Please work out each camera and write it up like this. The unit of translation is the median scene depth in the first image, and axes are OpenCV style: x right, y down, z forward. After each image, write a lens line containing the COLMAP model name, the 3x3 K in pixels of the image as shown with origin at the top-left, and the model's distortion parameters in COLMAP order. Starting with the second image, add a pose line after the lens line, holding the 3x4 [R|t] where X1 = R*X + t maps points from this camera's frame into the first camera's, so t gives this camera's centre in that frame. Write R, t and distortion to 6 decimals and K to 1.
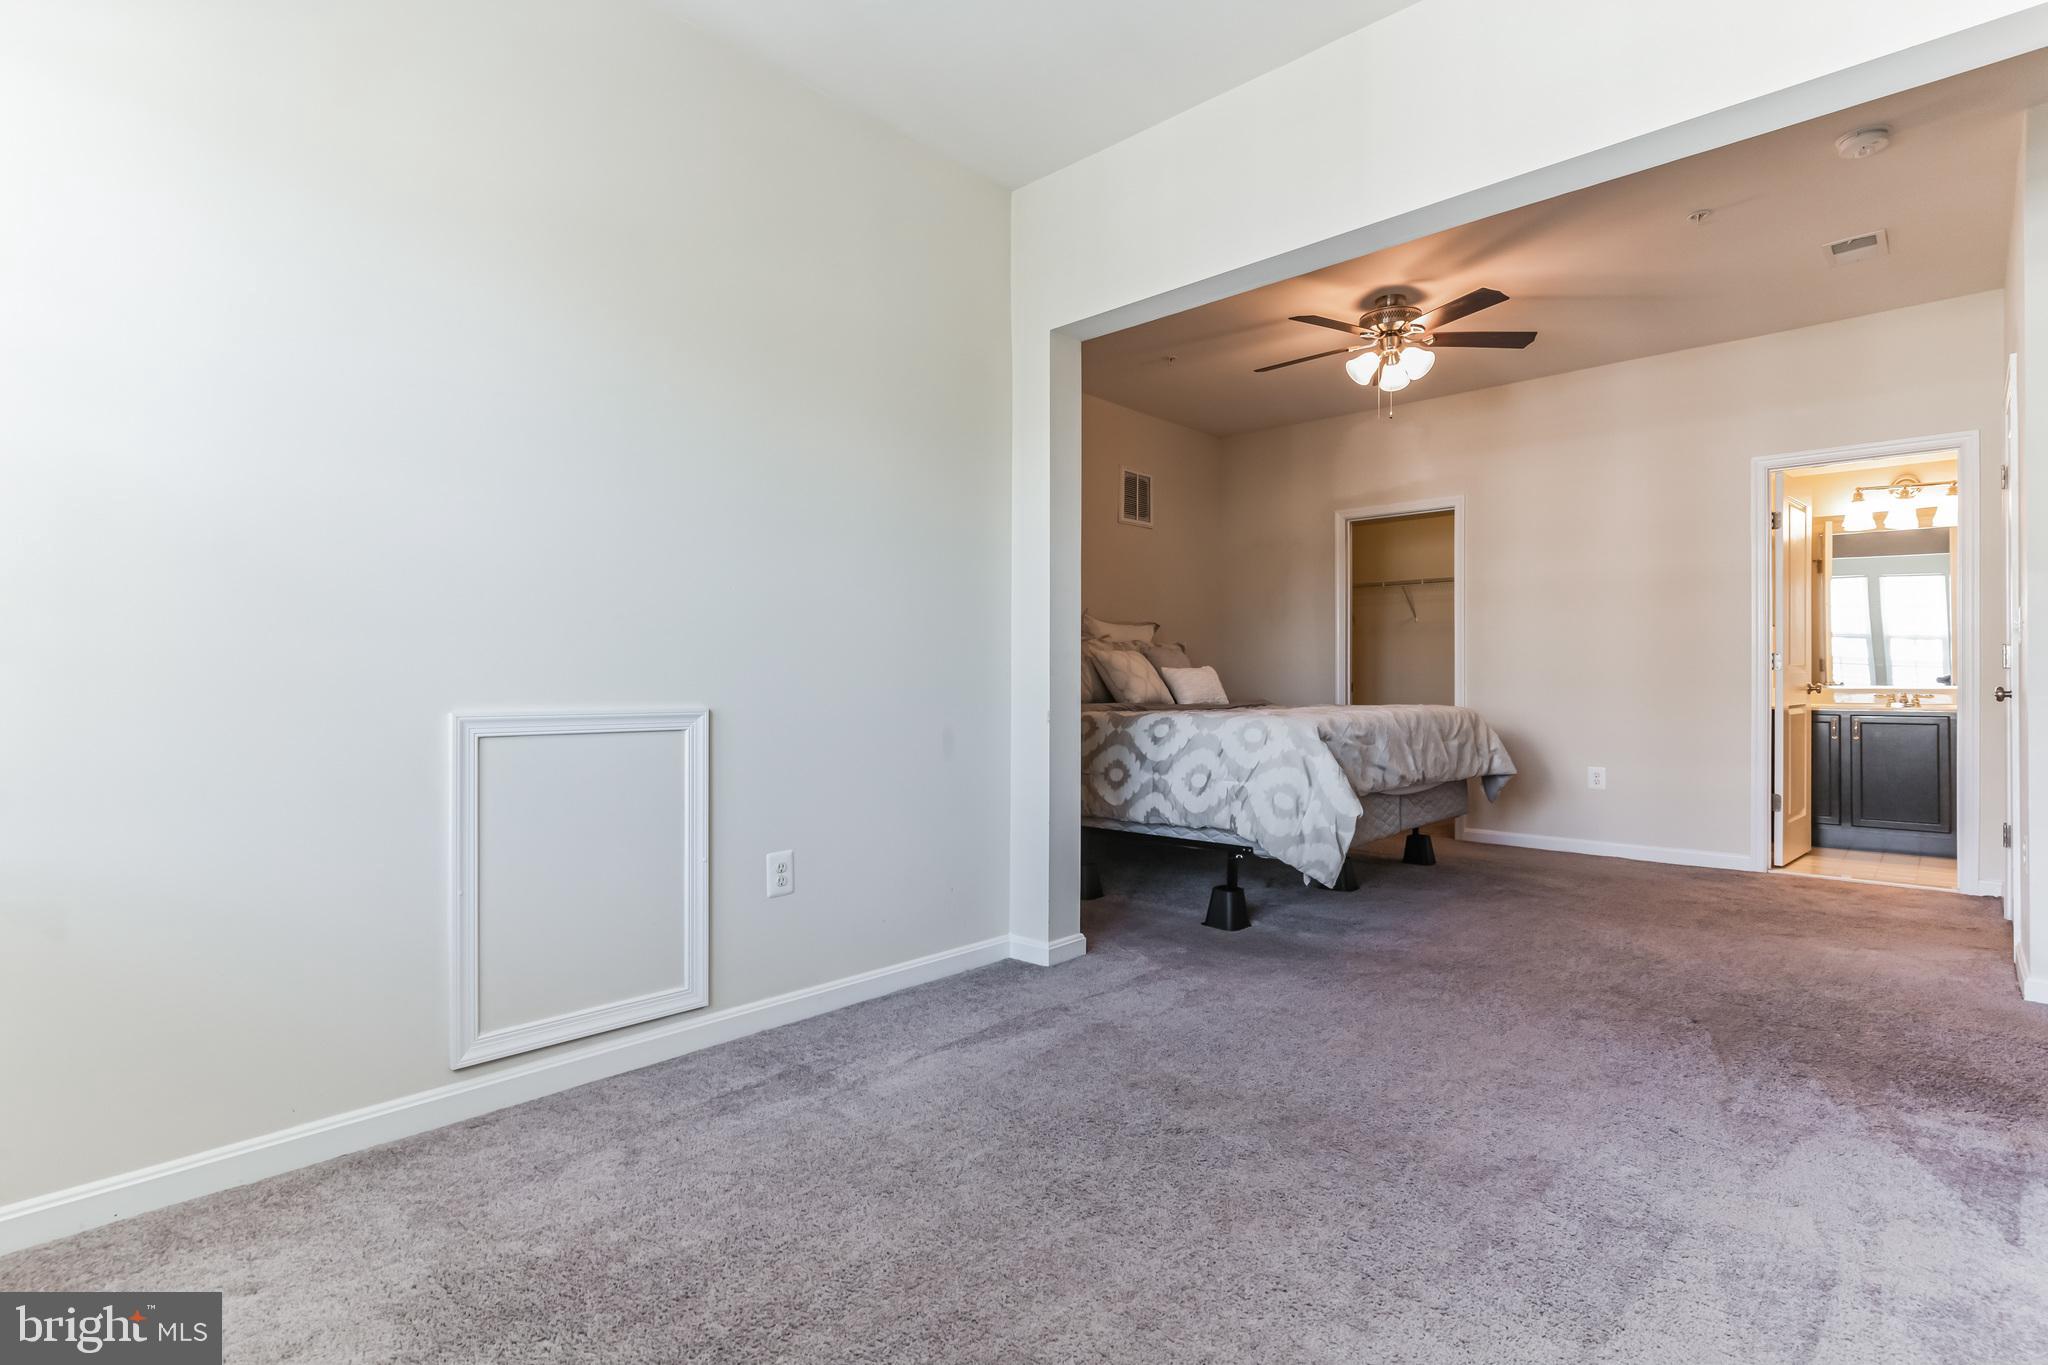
lens RADIAL K [[973.1, 0, 1022.1], [0, 973.1, 677.2], [0, 0, 1]] dist [0.001048, -0.000904]
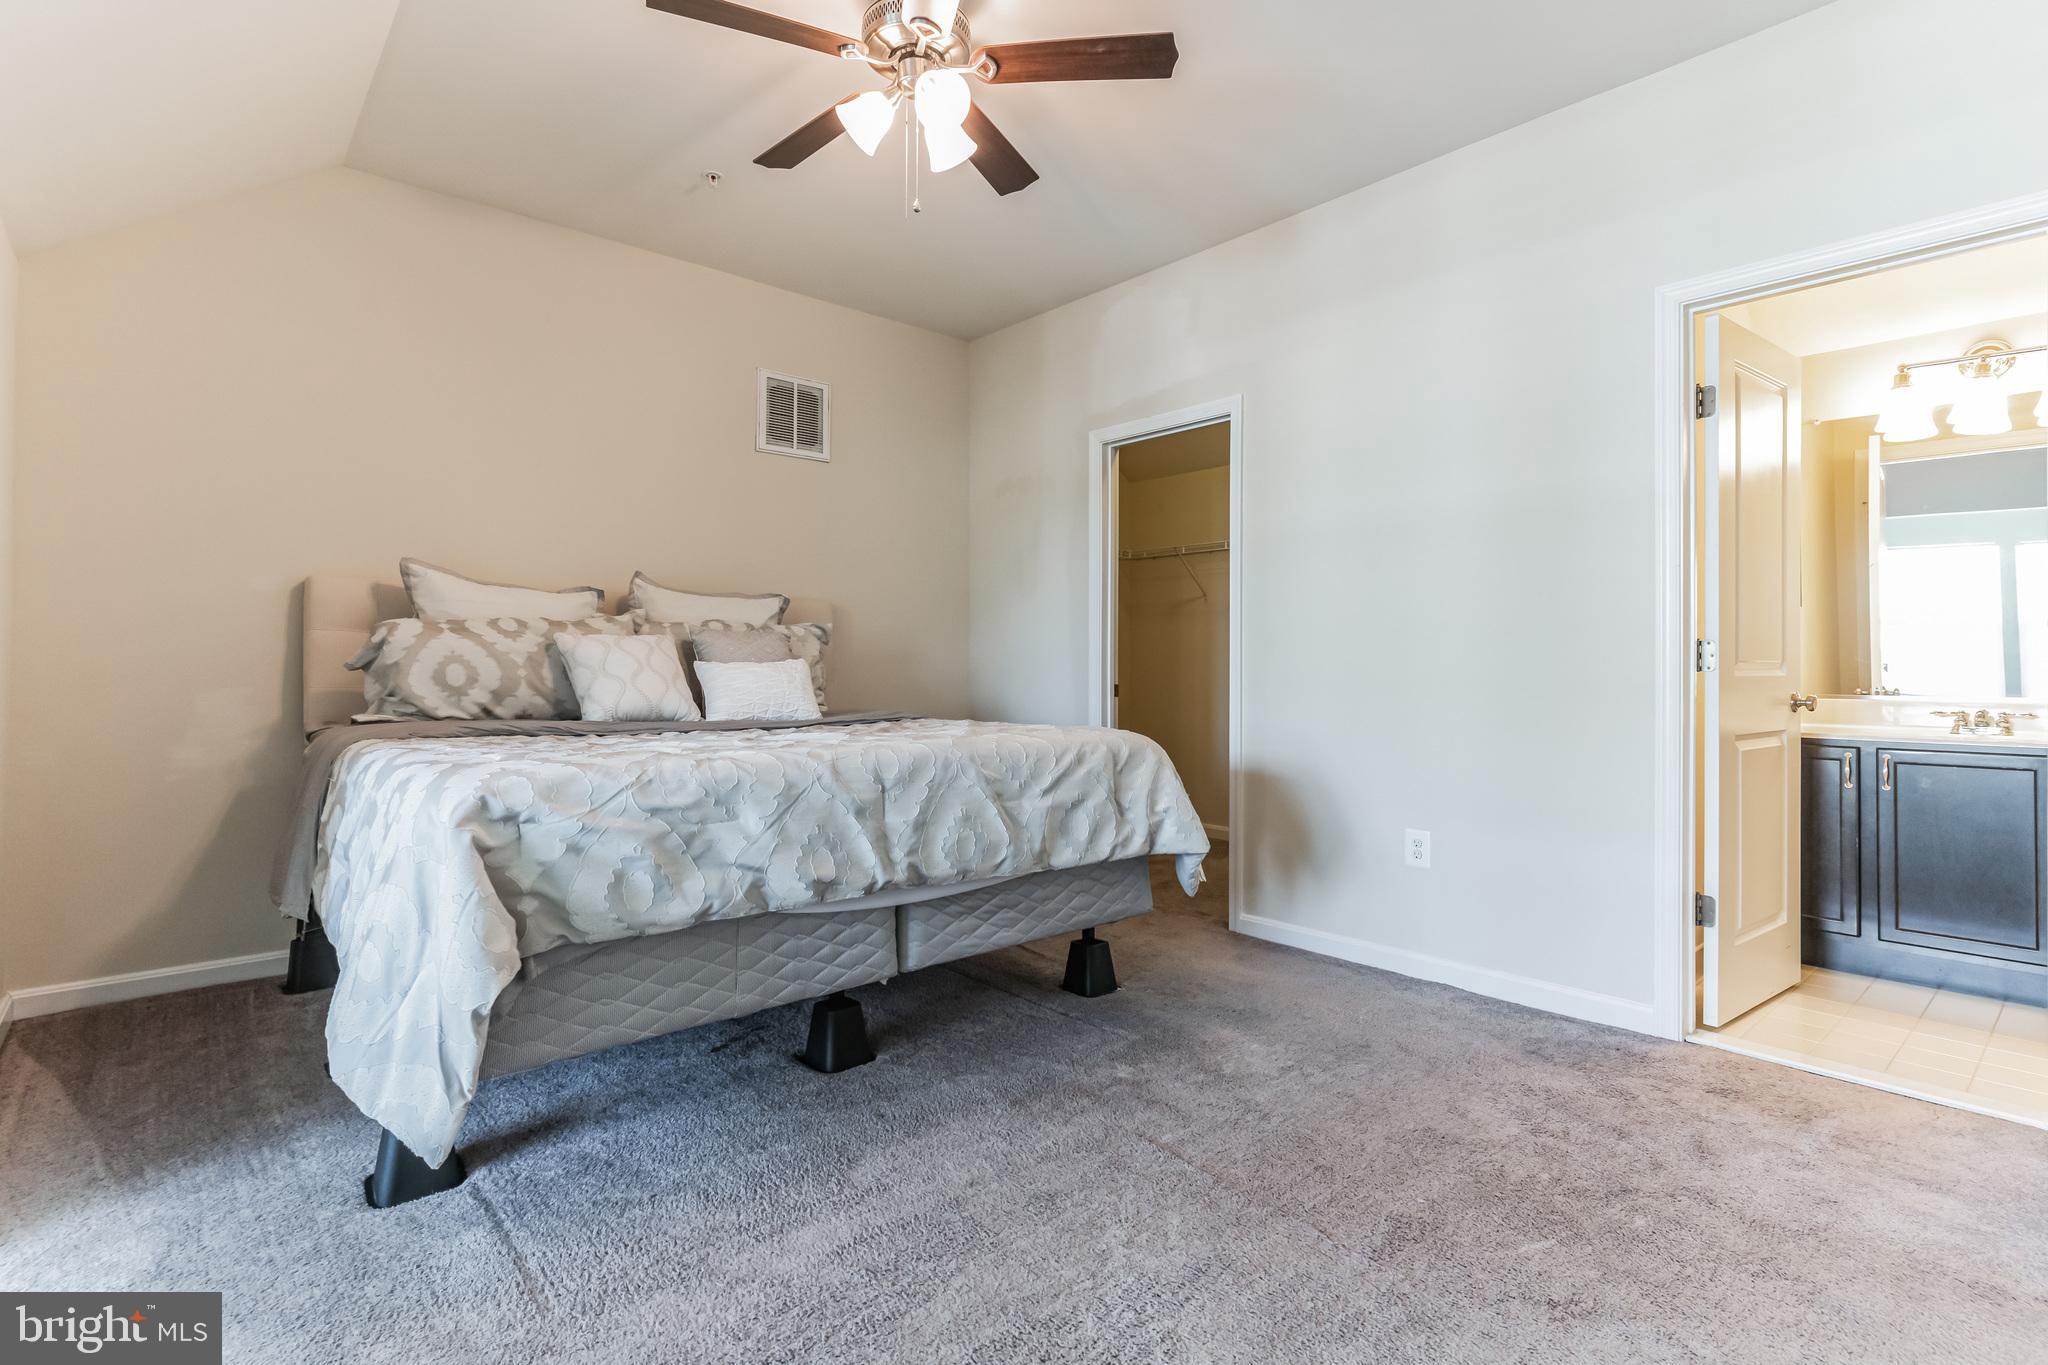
lens RADIAL K [[973.1, 0, 1022.1], [0, 973.1, 677.2], [0, 0, 1]] dist [0.001048, -0.000904]
pose [[0.995423, 0.005923, -0.095379, 0.396354], [-0.005099, 0.999948, 0.008884, -0.006749], [0.095427, -0.008357, 0.995401, 0.369142]]
